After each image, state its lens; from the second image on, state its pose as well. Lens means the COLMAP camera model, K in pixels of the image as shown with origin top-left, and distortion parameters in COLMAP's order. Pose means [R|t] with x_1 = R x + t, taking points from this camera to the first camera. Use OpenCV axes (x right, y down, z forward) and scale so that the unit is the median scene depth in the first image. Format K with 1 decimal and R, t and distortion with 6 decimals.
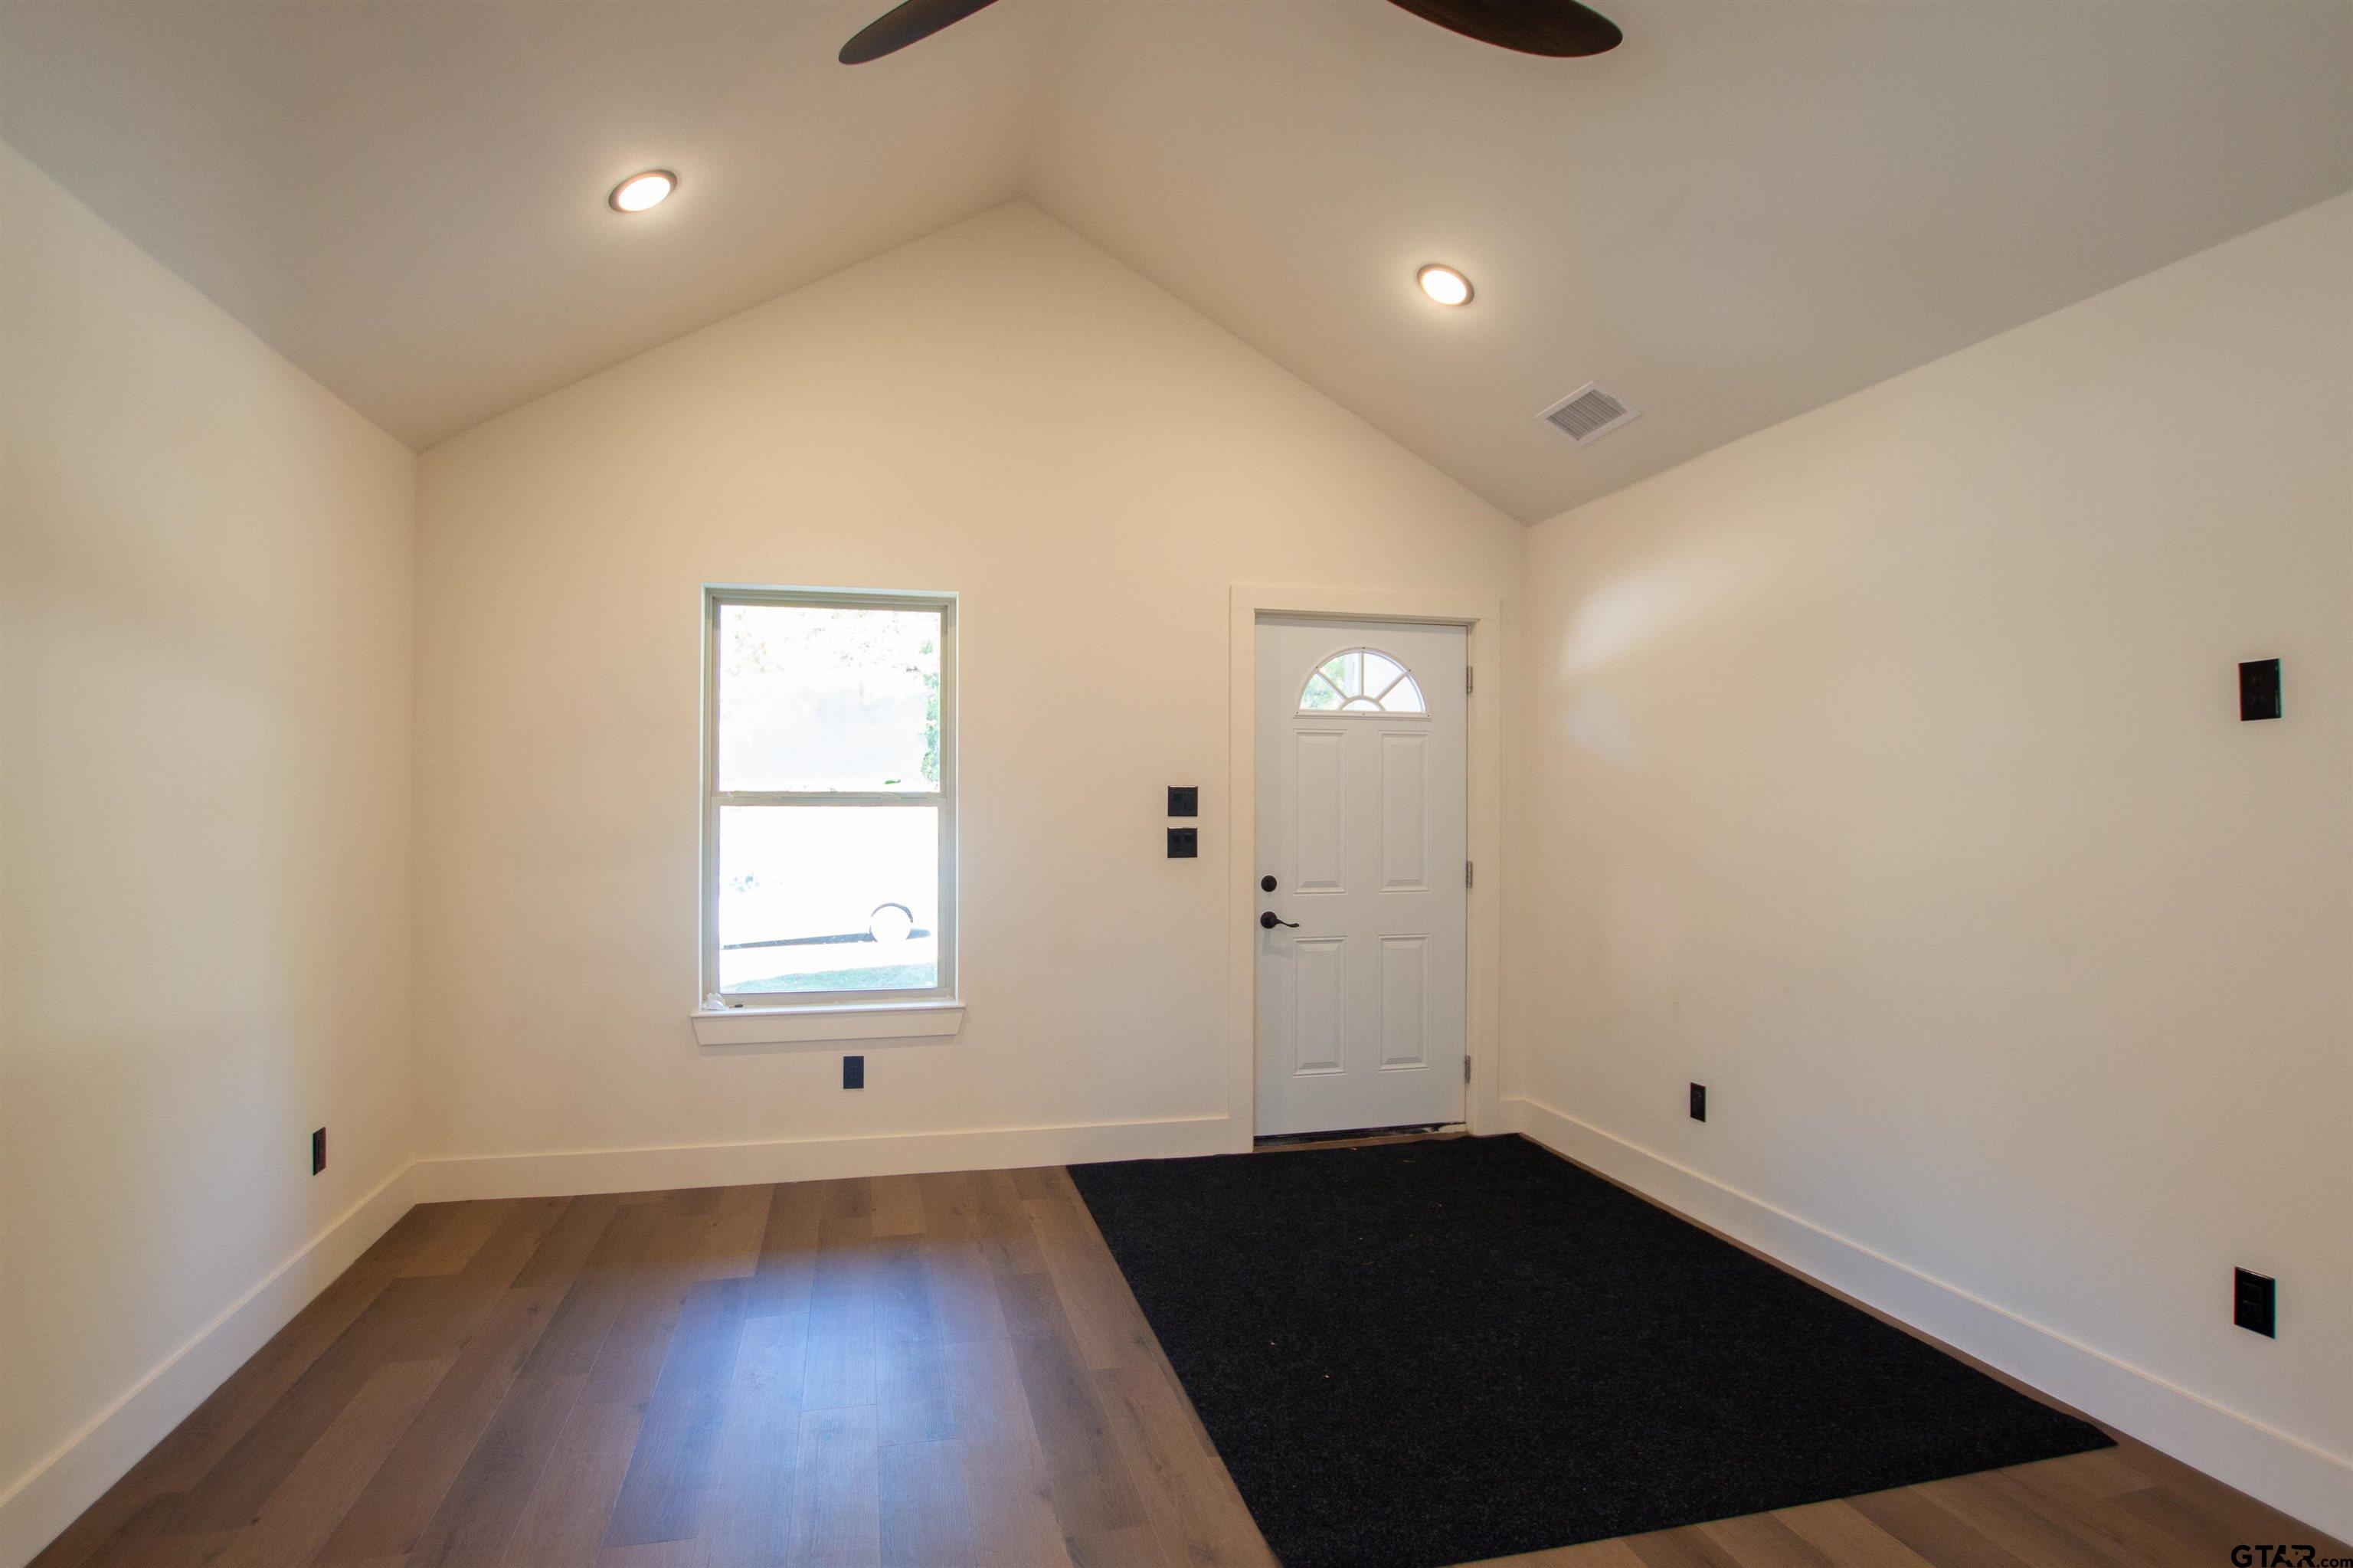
lens RADIAL K [[1144.4, 0, 1199.0], [0, 1144.4, 782.0], [0, 0, 1]] dist [-0.032413, 0.002351]
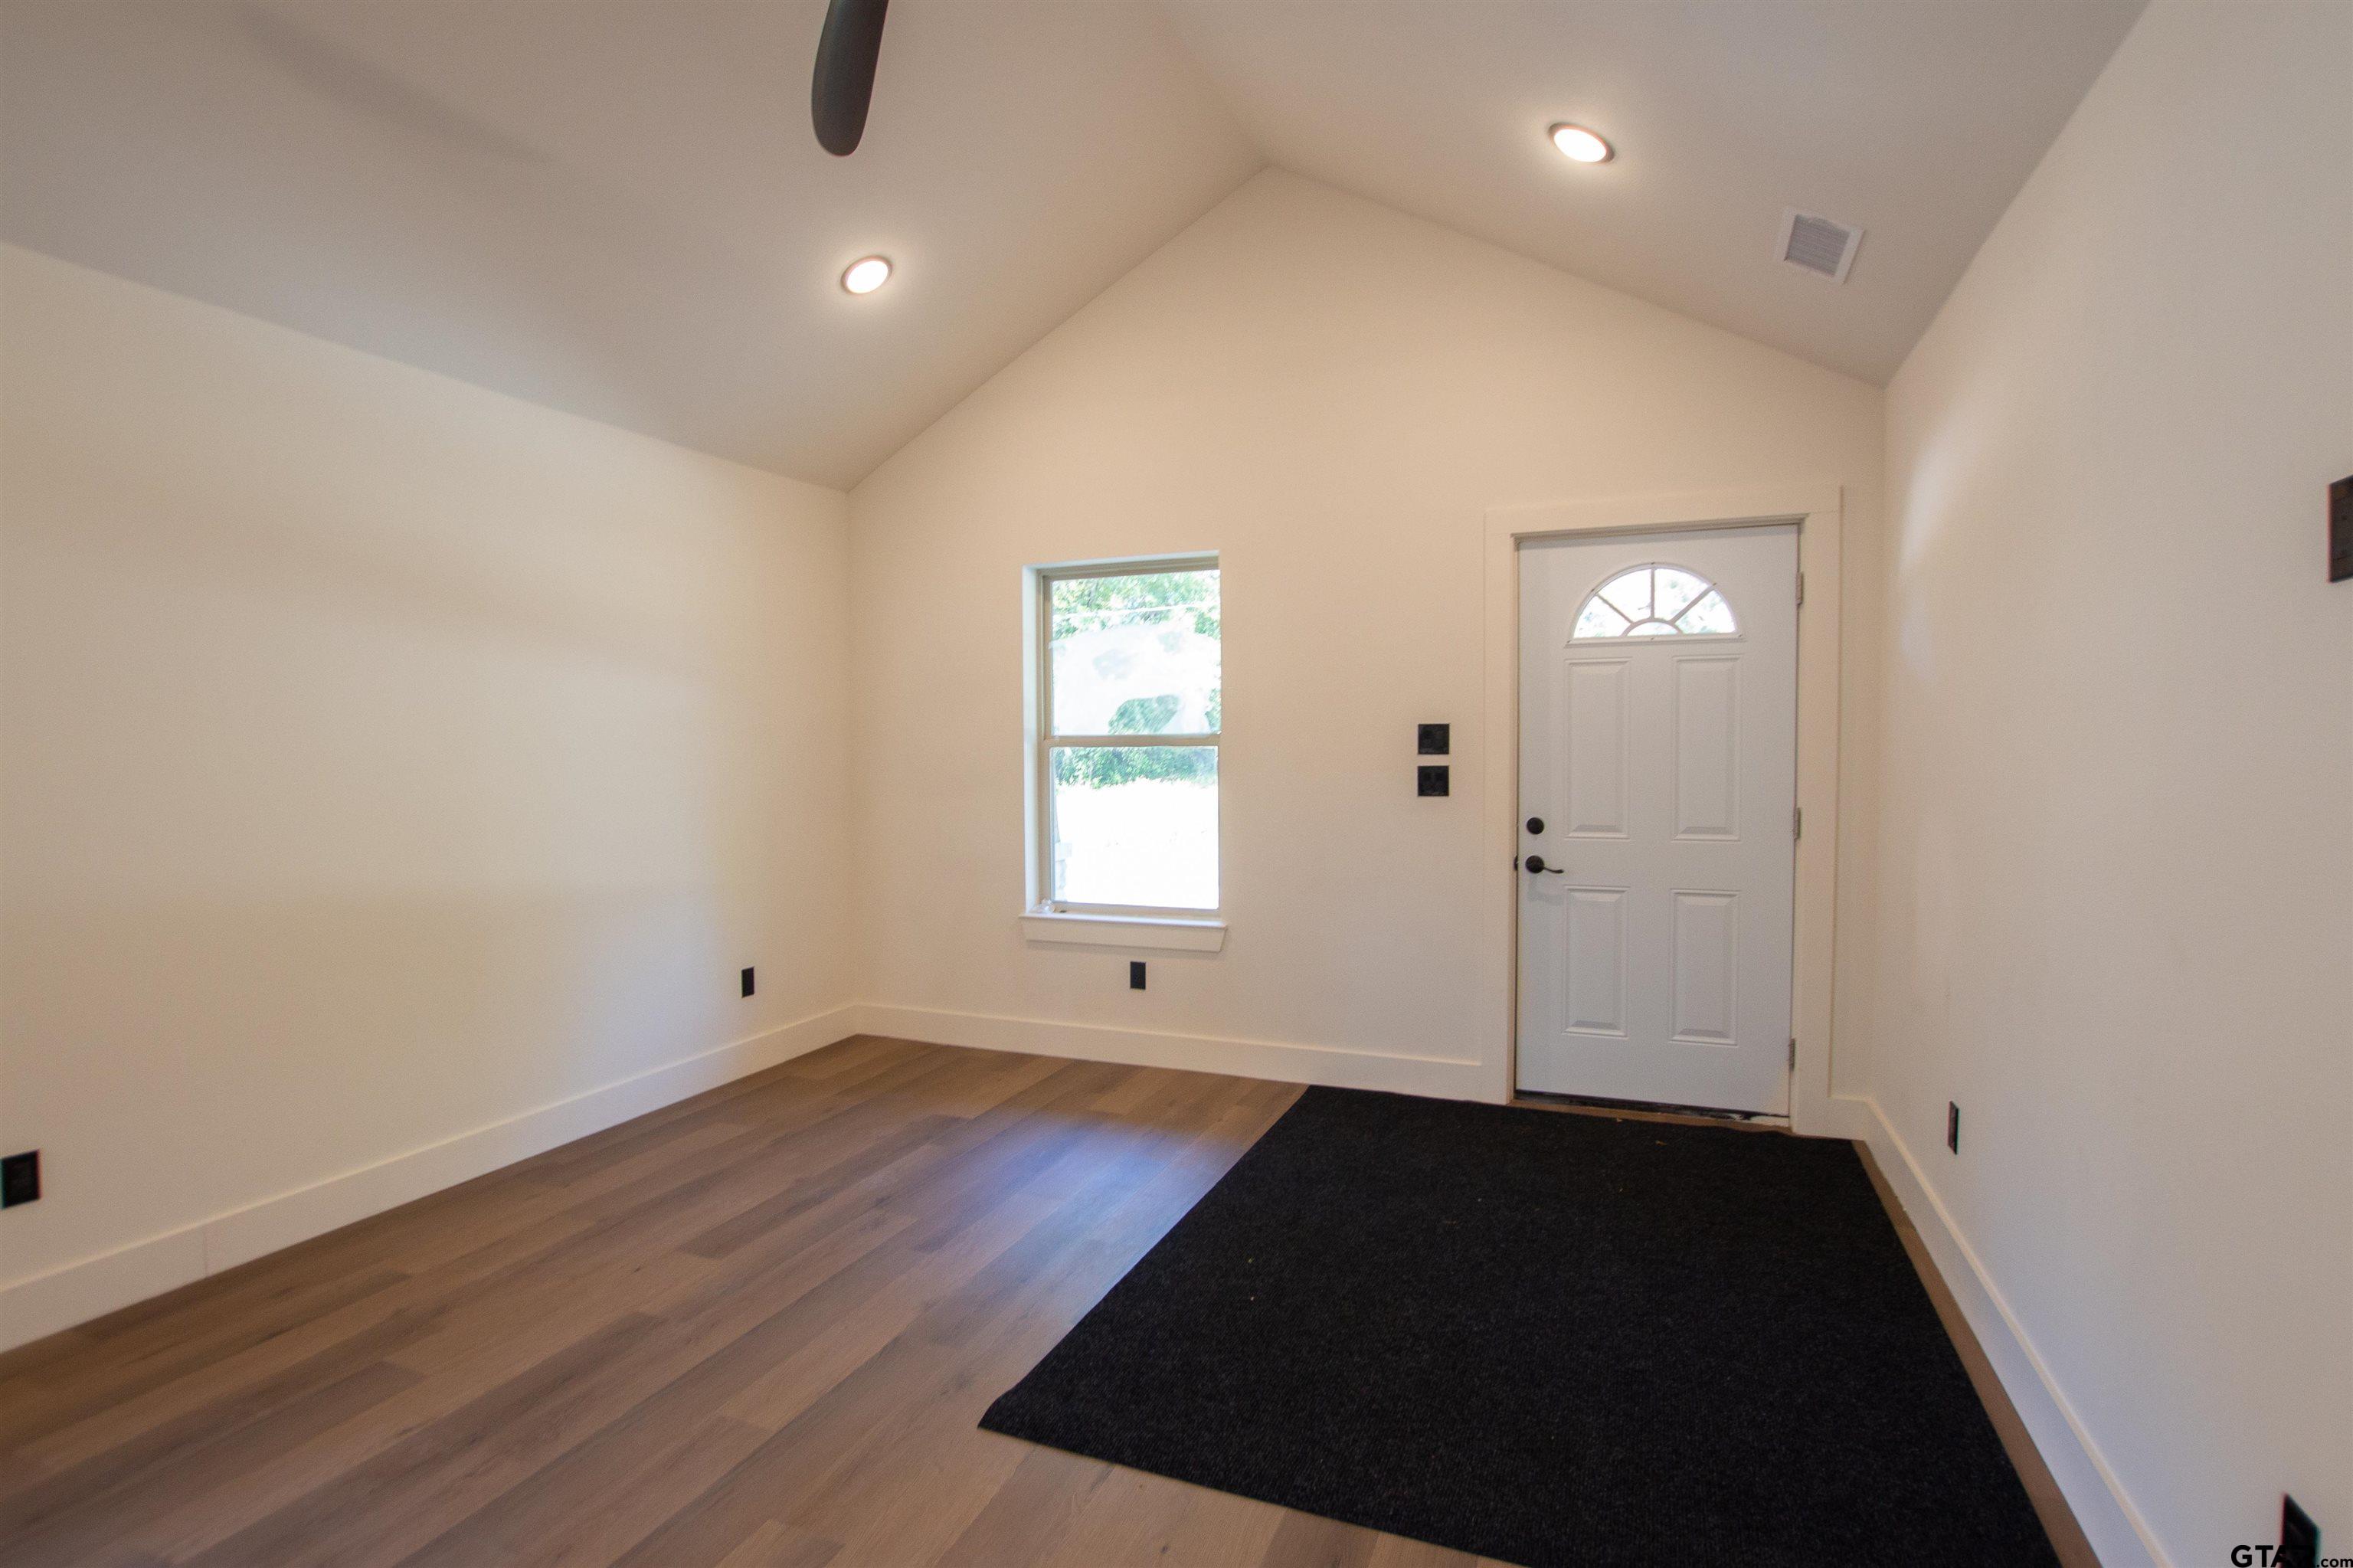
lens RADIAL K [[1144.4, 0, 1226.0], [0, 1144.4, 772.0], [0, 0, 1]] dist [-0.032413, 0.002351]
pose [[0.822385, 0.005863, -0.568901, 0.387774], [0.019263, 0.999087, 0.038143, 0.003928], [0.568605, -0.042327, 0.821521, 0.088876]]
